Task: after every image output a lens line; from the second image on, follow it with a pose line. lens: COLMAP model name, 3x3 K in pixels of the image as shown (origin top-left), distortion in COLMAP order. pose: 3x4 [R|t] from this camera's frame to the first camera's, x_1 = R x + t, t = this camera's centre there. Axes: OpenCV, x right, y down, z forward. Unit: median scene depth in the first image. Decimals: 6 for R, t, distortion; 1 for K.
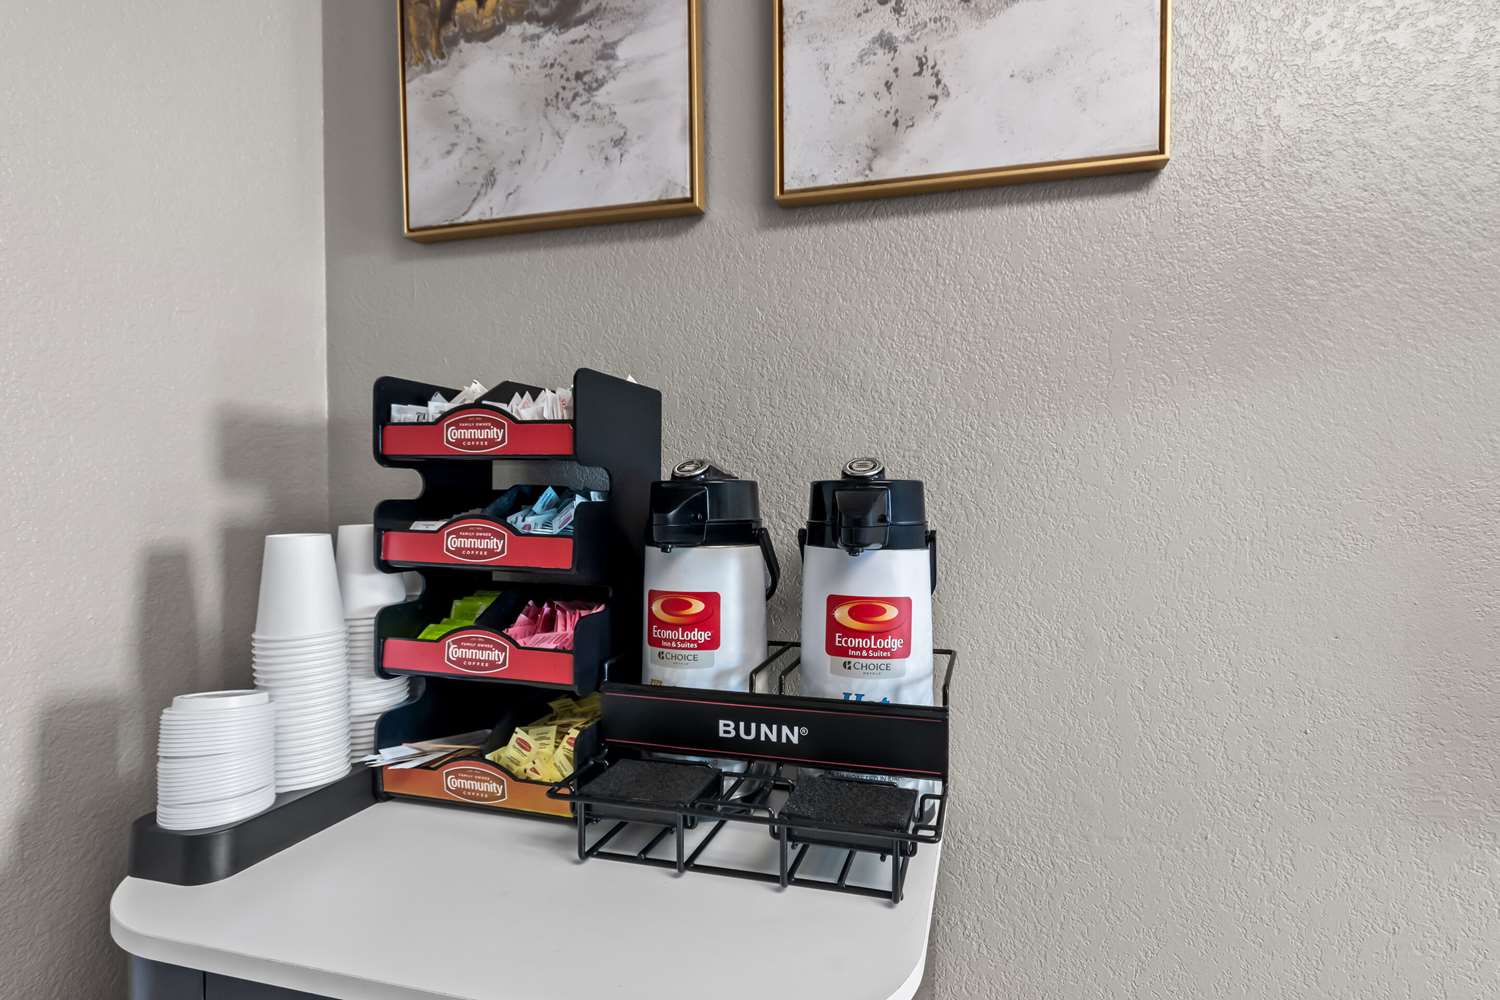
lens RADIAL K [[731.4, 0, 788.3], [0, 731.4, 525.8], [0, 0, 1]] dist [0.008354, 0.000302]
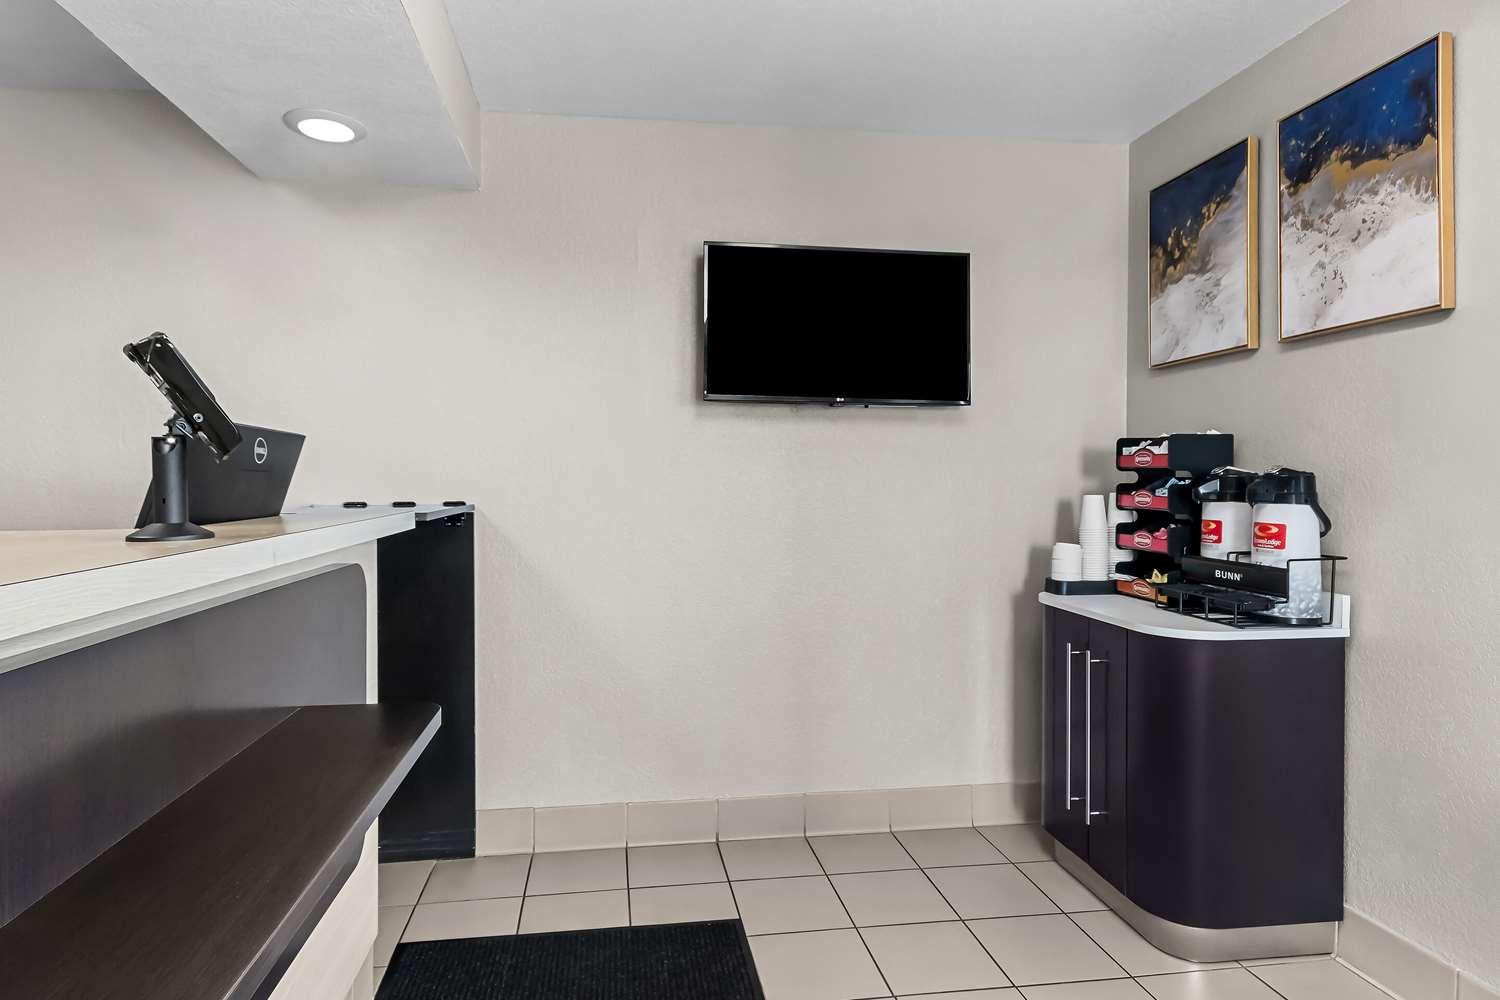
lens RADIAL K [[781.7, 0, 752.8], [0, 781.7, 485.9], [0, 0, 1]] dist [0.000387, -0.000471]
pose [[0.376880, 0.002708, -0.926258, 1.601314], [-0.023580, 0.999700, -0.006672, 0.026177], [0.925962, 0.024356, 0.376831, -1.340140]]
